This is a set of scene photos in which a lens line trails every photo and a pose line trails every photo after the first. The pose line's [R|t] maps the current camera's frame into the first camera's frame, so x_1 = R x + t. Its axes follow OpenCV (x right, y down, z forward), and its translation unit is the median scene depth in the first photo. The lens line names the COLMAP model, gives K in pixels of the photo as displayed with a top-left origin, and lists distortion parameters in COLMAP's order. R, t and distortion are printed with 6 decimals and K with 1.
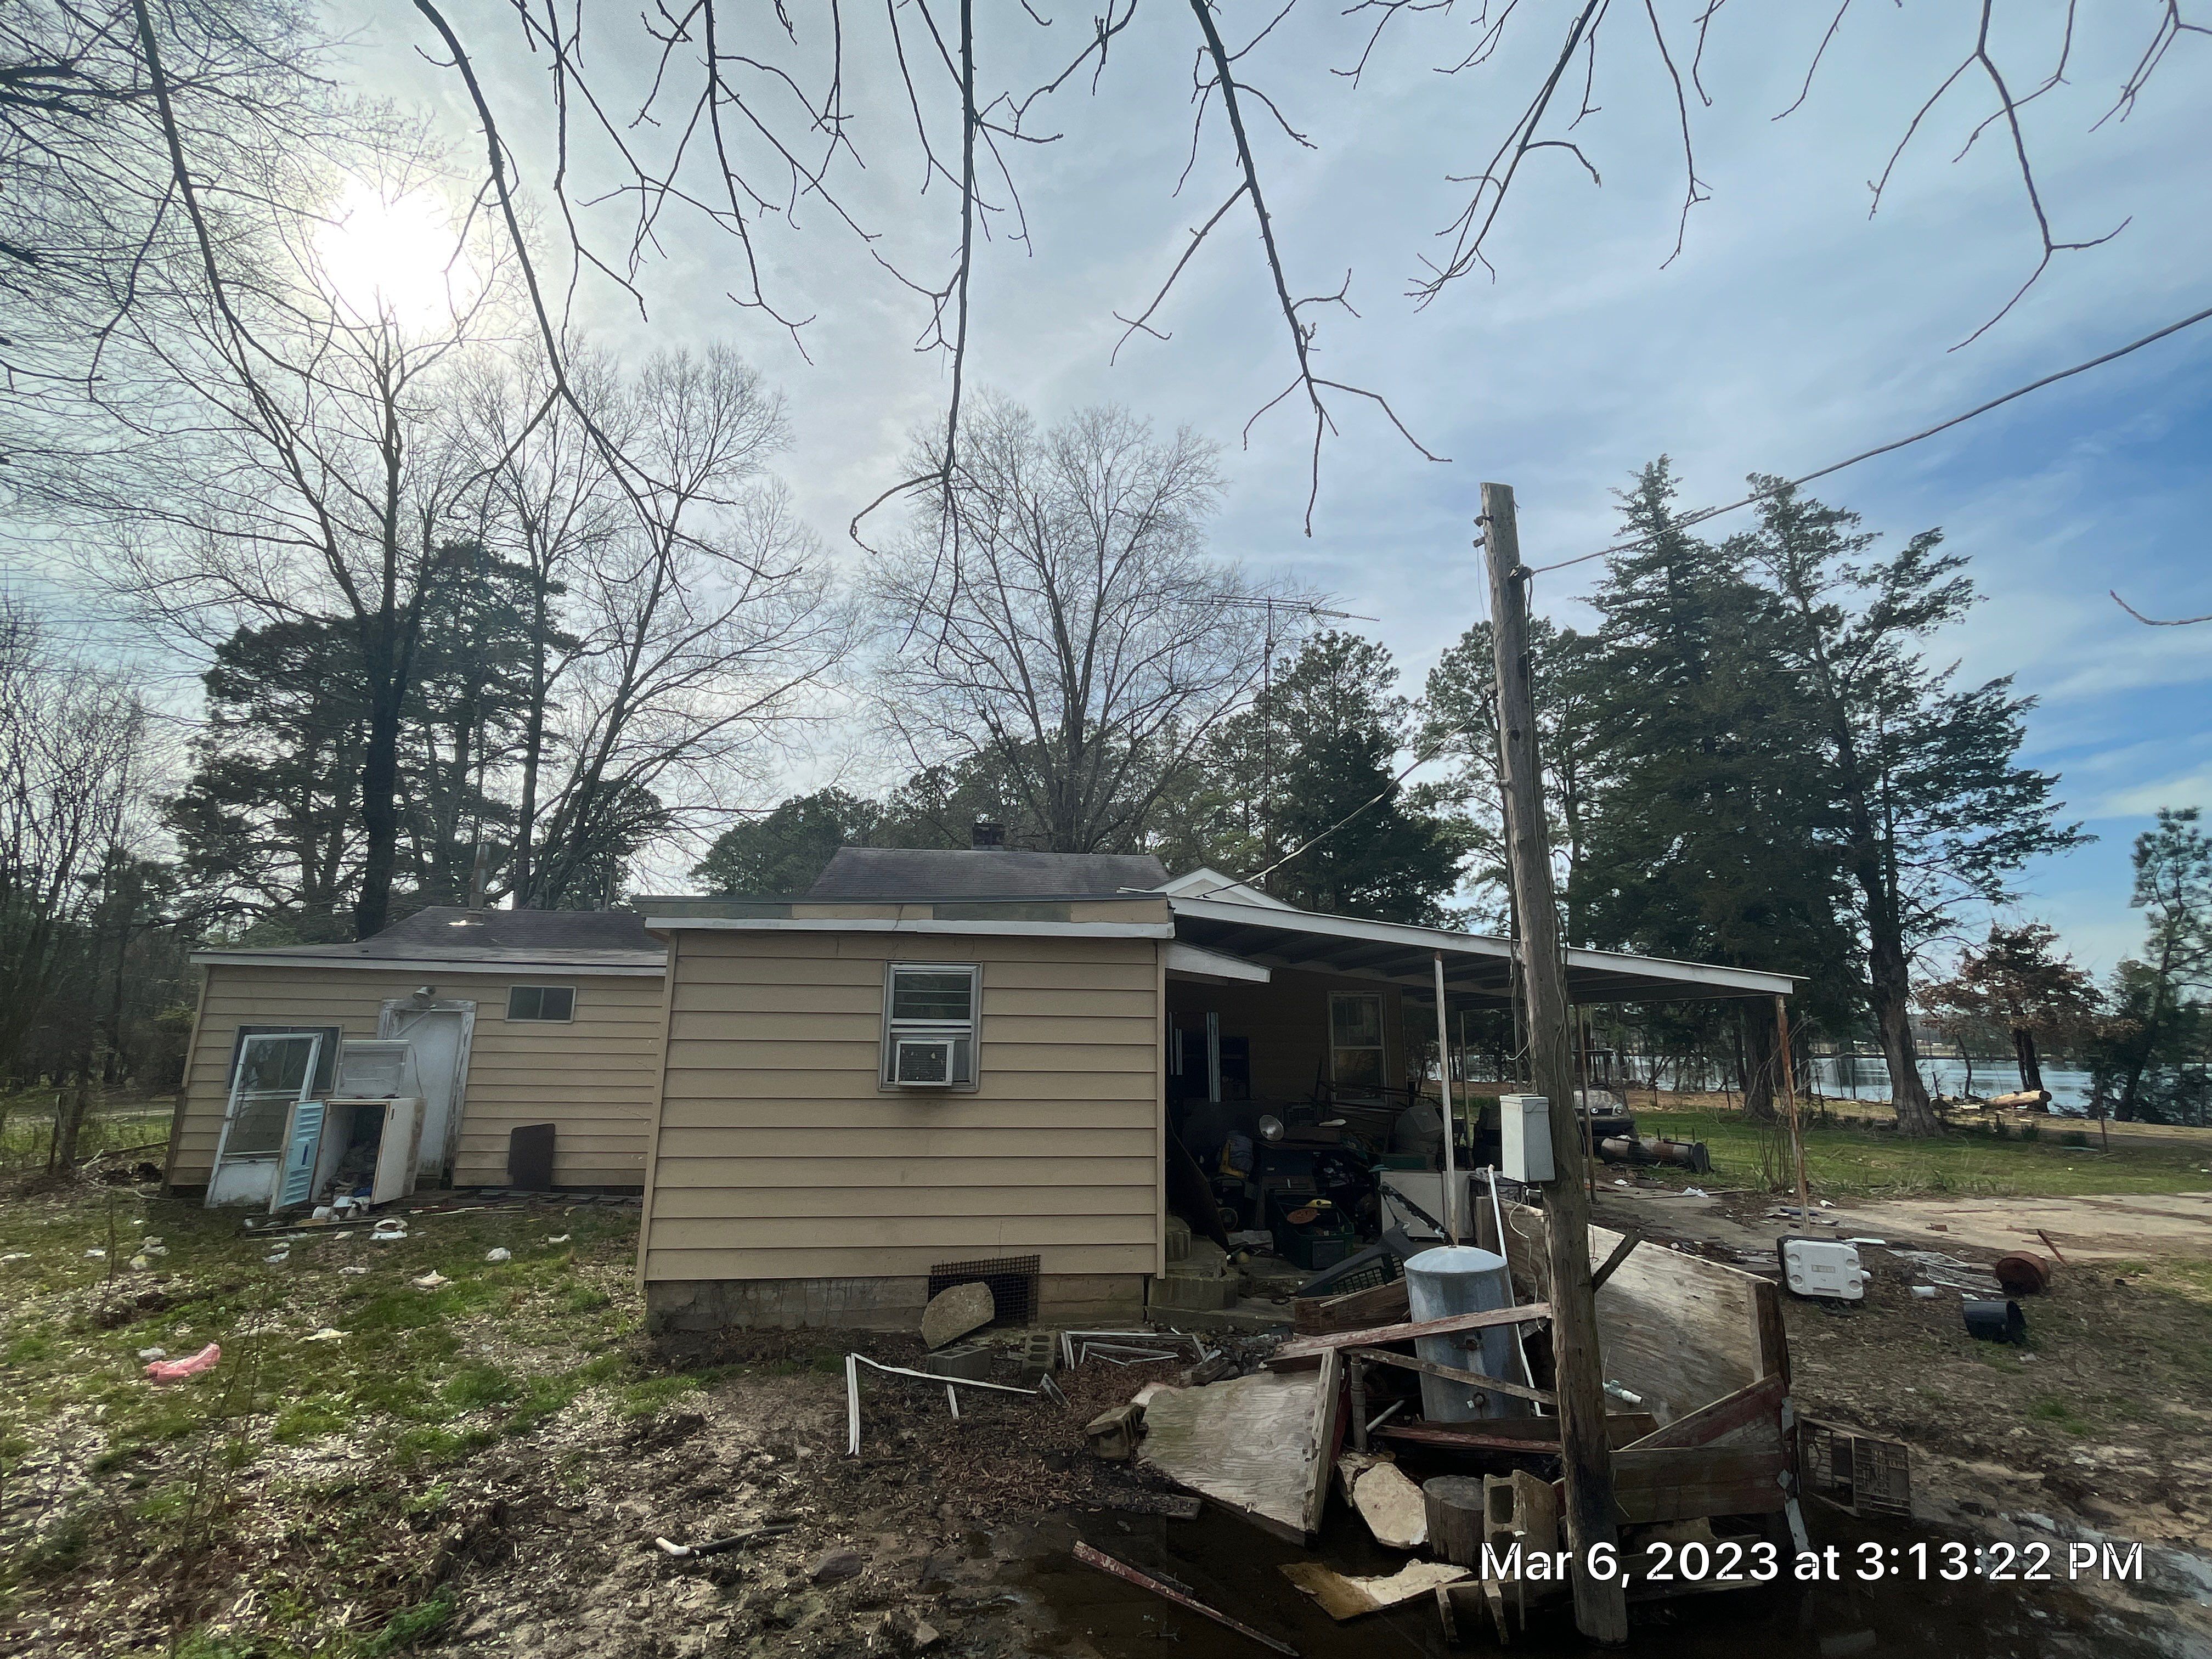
lens RADIAL K [[1002.9, 0, 1106.0], [0, 1002.9, 829.5], [0, 0, 1]] dist [0.001885, 0.000424]
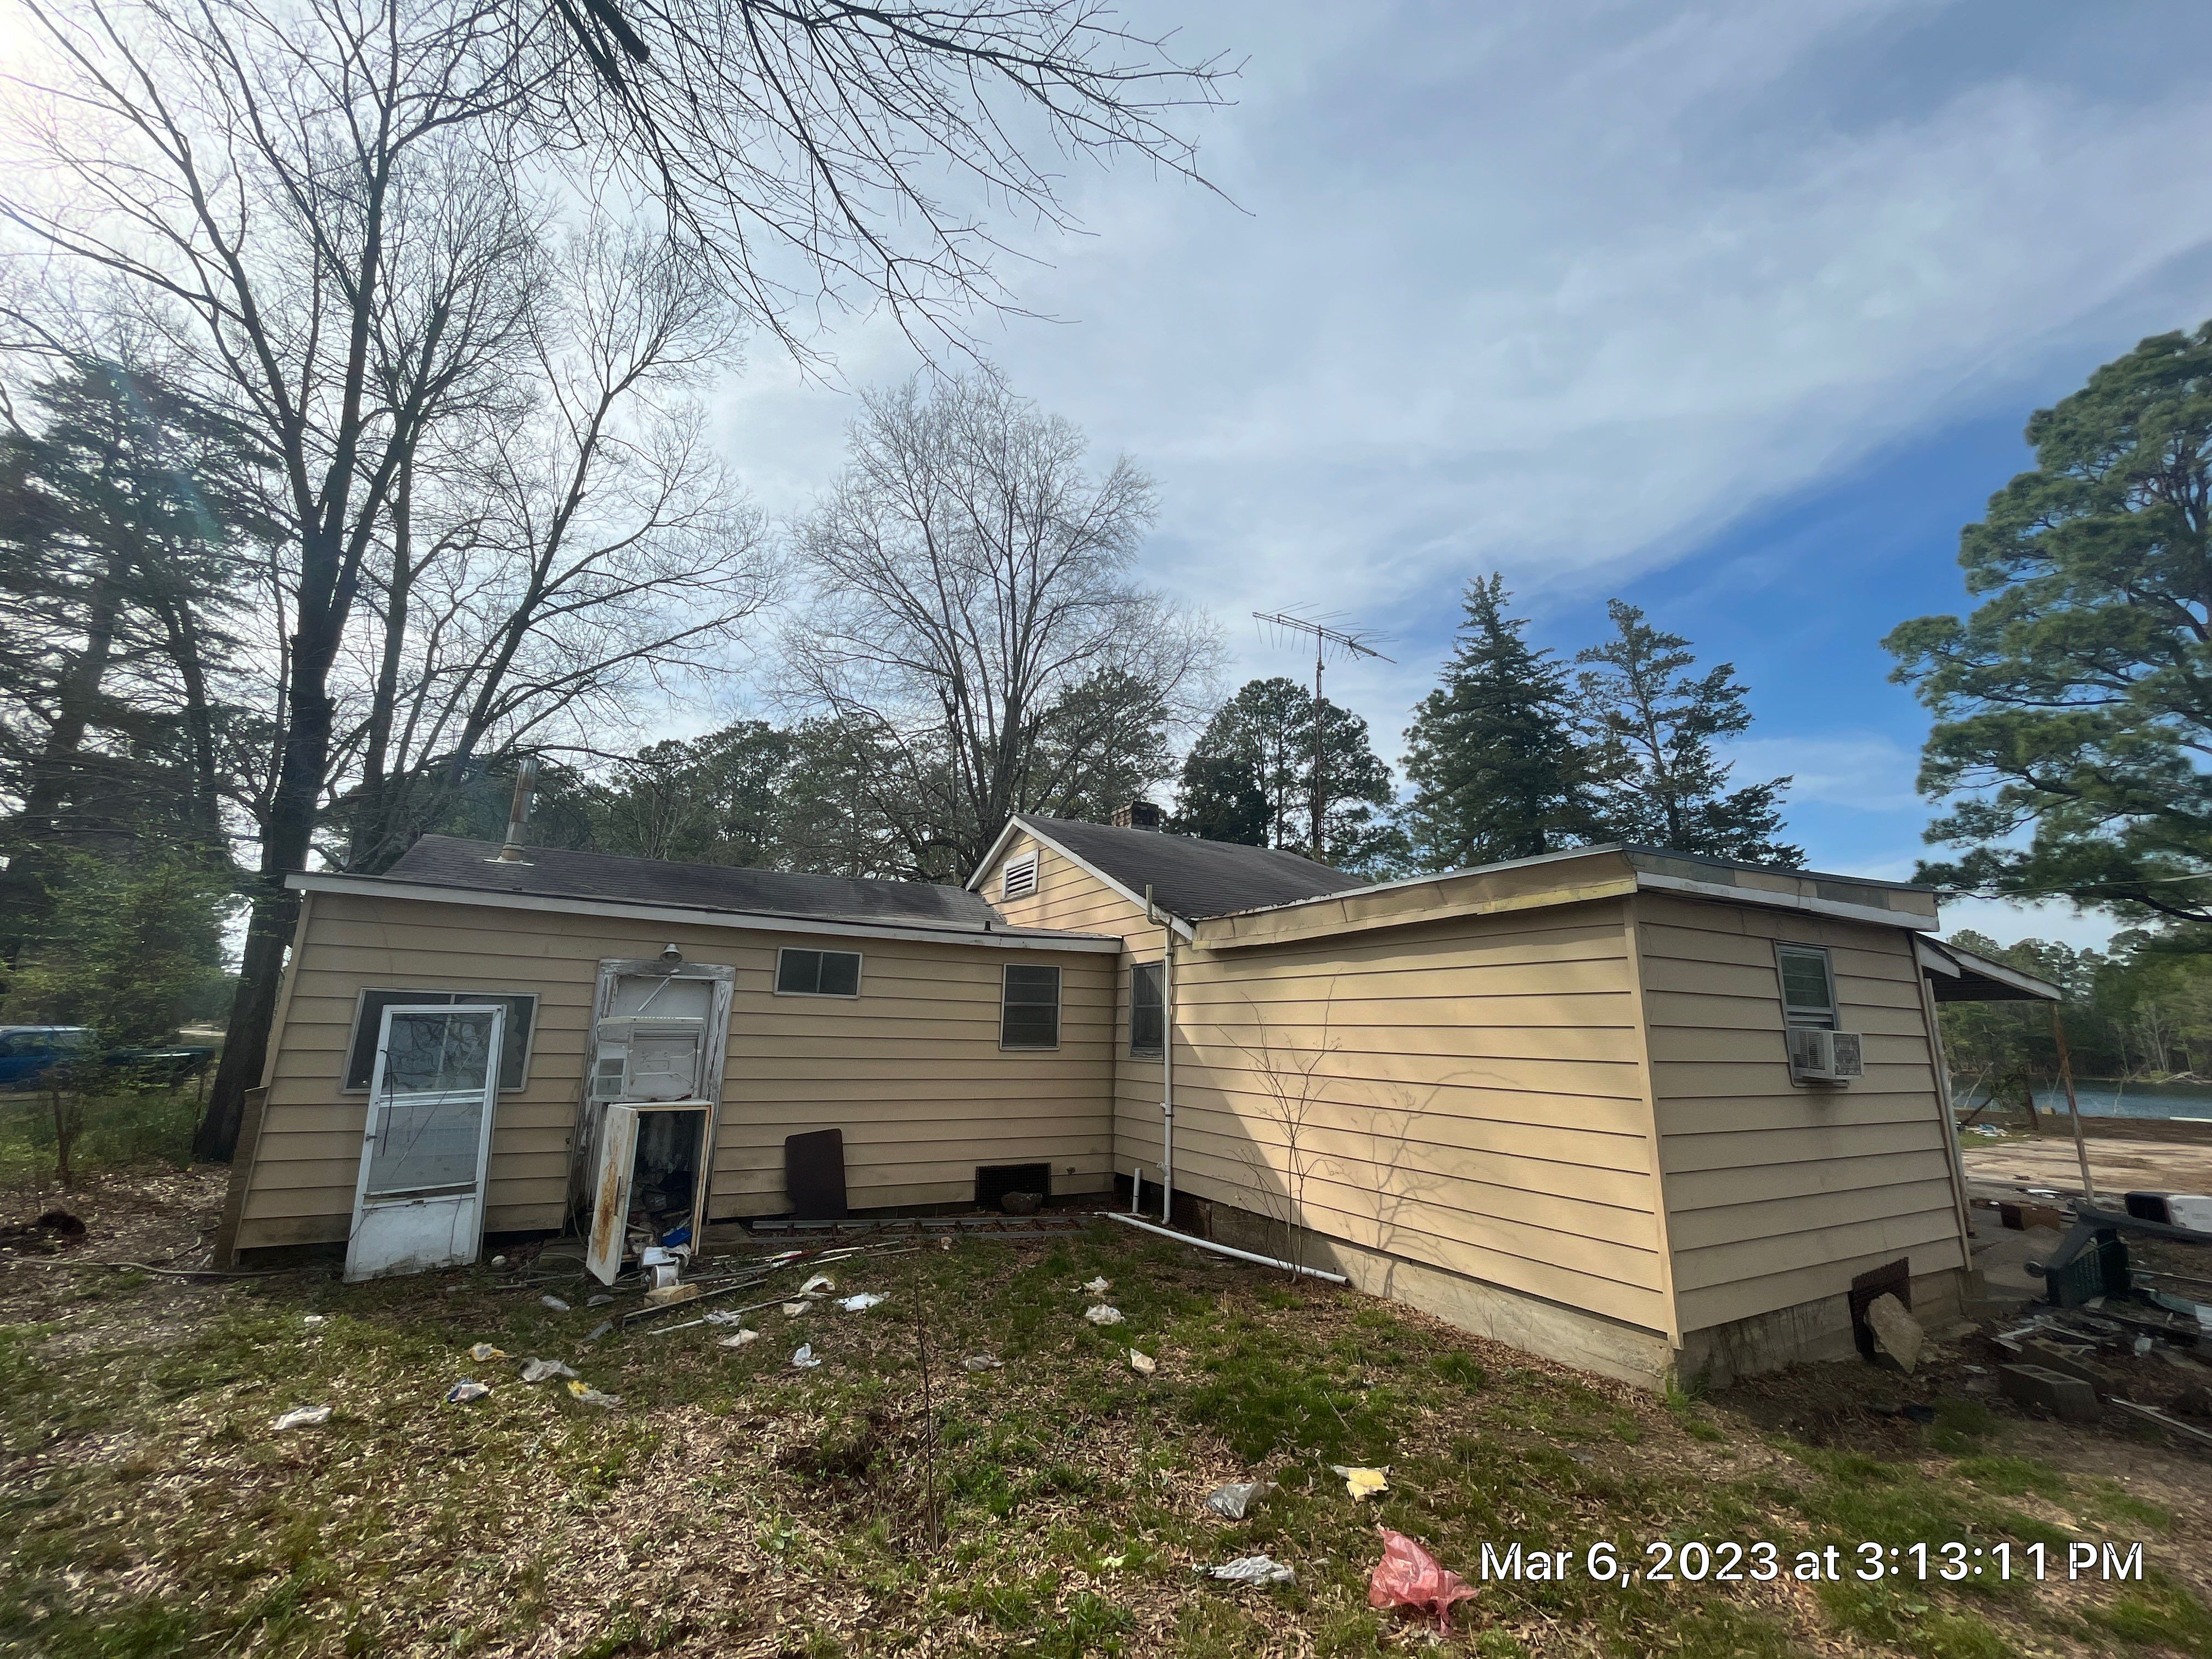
lens RADIAL K [[894.3, 0, 1106.0], [0, 894.3, 829.5], [0, 0, 1]] dist [-0.000227, -0.000169]
pose [[0.922924, 0.095429, 0.372967, -0.635802], [-0.091074, 0.995412, -0.029324, 0.065194], [-0.374054, -0.006904, 0.927381, 0.286415]]
